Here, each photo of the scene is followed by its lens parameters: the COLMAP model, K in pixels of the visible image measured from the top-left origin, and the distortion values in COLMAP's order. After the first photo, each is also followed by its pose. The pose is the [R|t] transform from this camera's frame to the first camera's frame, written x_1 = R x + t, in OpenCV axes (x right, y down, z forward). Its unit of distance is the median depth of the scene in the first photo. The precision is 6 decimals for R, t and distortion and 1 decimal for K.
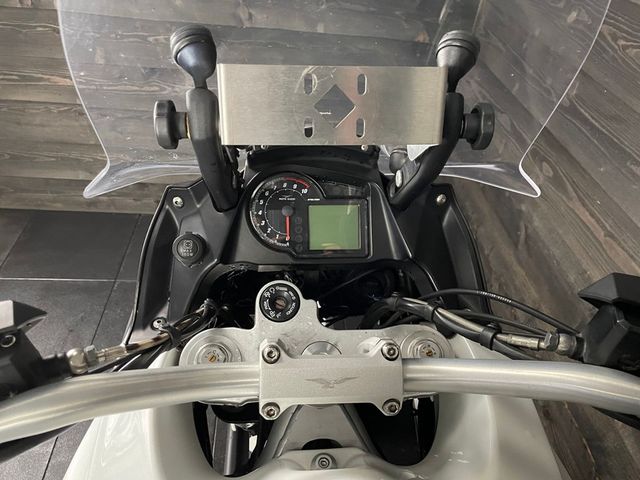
lens RADIAL K [[489.8, 0, 319.1], [0, 489.8, 236.7], [0, 0, 1]] dist [0.070752, -0.095793]
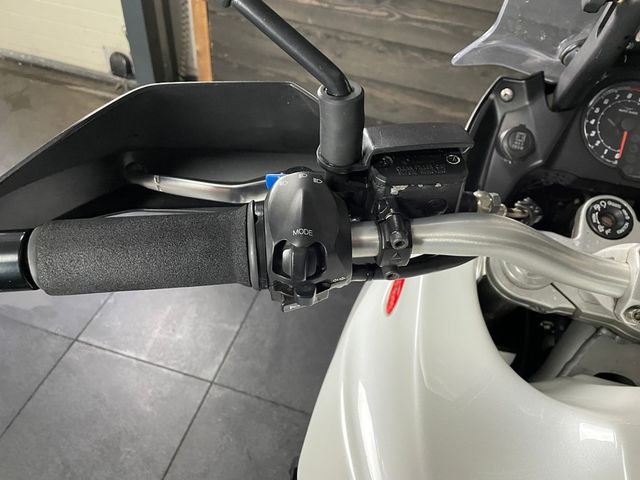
lens RADIAL K [[489.8, 0, 317.1], [0, 489.8, 241.2], [0, 0, 1]] dist [0.070752, -0.095793]
pose [[0.928888, 0.237625, -0.284079, -0.305130], [-0.206885, 0.969122, 0.134169, 0.159342], [0.307189, -0.065856, 0.949367, -0.035859]]
